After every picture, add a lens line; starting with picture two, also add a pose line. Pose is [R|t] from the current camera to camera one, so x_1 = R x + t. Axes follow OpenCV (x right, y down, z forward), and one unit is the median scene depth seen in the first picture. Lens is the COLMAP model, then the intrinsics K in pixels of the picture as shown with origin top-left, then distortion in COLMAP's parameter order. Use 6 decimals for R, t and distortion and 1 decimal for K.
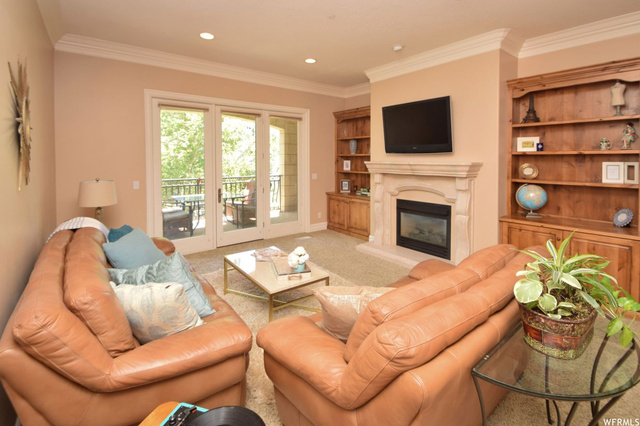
lens RADIAL K [[294.5, 0, 319.9], [0, 294.5, 166.2], [0, 0, 1]] dist [-0.000465, -0.000334]
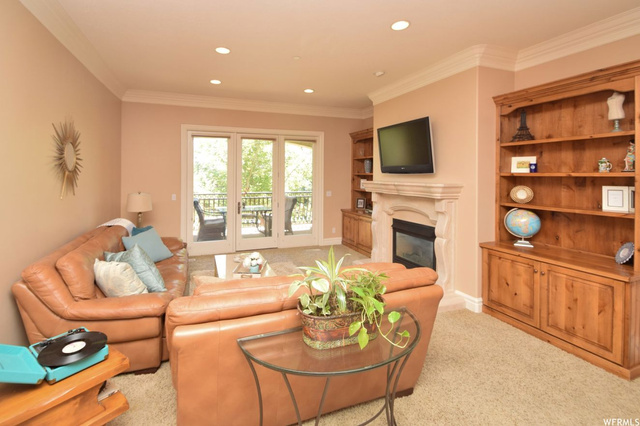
lens RADIAL K [[289.3, 0, 301.4], [0, 289.3, 175.8], [0, 0, 1]] dist [-0.000047, 0.000113]
pose [[0.949659, 0.005952, -0.313227, 0.344873], [-0.012957, 0.999710, -0.020289, -0.013833], [0.313016, 0.023327, 0.949461, -0.058705]]
